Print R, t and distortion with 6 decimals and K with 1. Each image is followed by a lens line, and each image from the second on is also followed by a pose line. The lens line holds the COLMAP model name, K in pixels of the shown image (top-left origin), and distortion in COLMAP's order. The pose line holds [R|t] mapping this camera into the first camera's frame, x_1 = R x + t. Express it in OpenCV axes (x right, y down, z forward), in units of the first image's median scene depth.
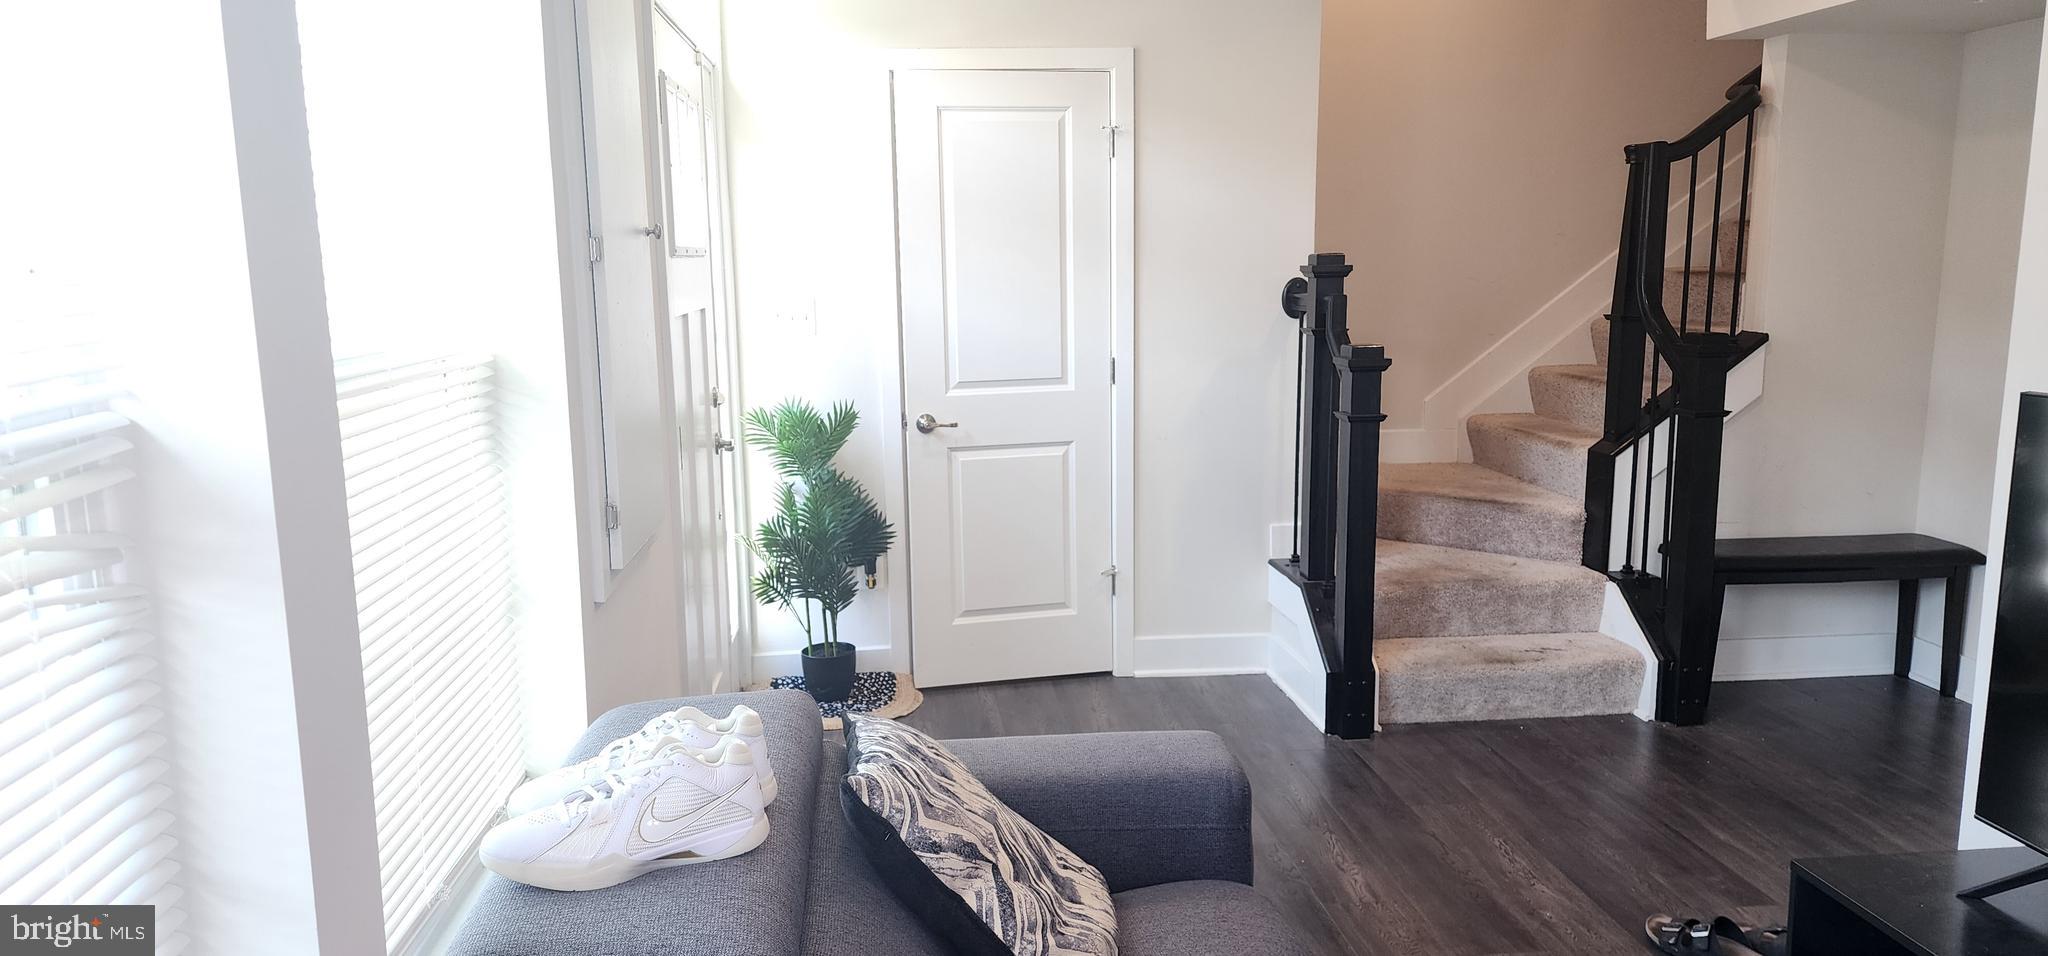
lens RADIAL K [[1354.8, 0, 1002.2], [0, 1354.8, 464.7], [0, 0, 1]] dist [0.043804, -0.042210]
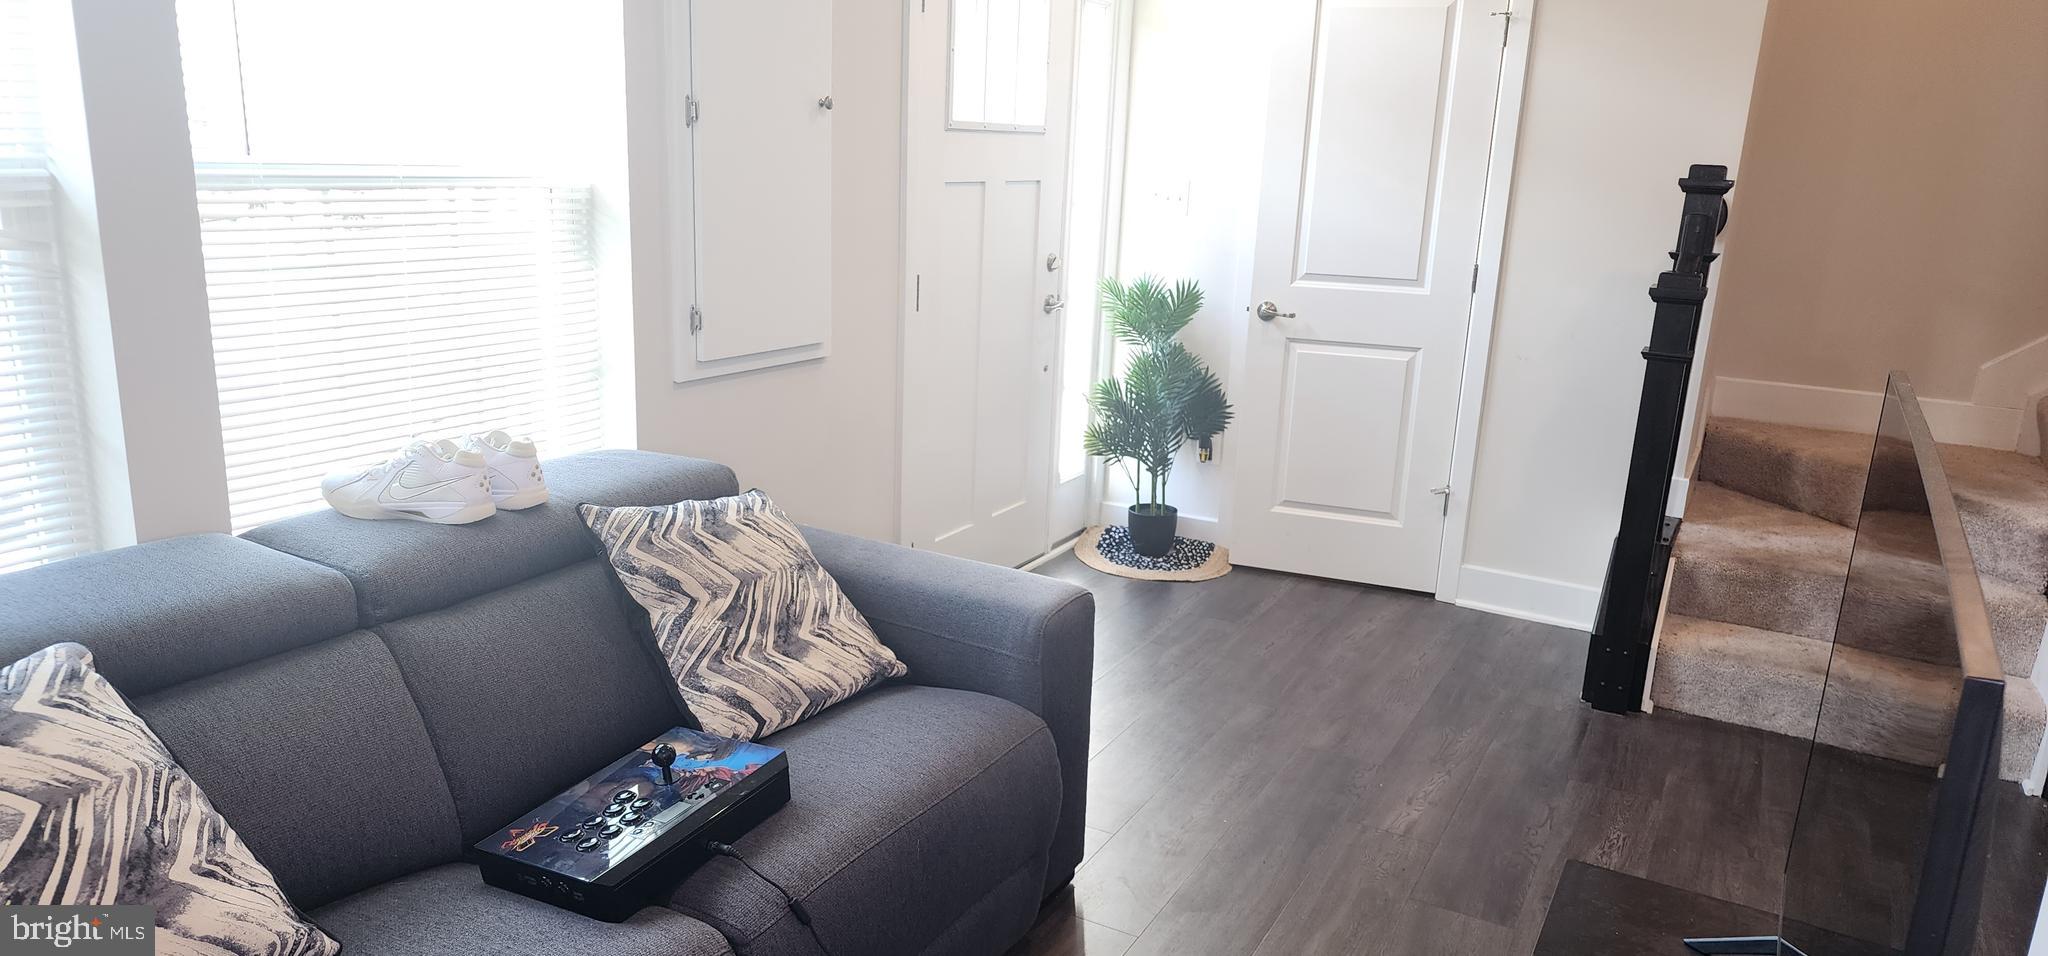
lens RADIAL K [[1354.8, 0, 1015.3], [0, 1354.8, 486.4], [0, 0, 1]] dist [0.043804, -0.042210]
pose [[0.830741, 0.185818, -0.524729, 0.347014], [-0.136748, 0.981878, 0.131207, -0.009010], [0.539601, -0.037244, 0.841097, 0.031431]]
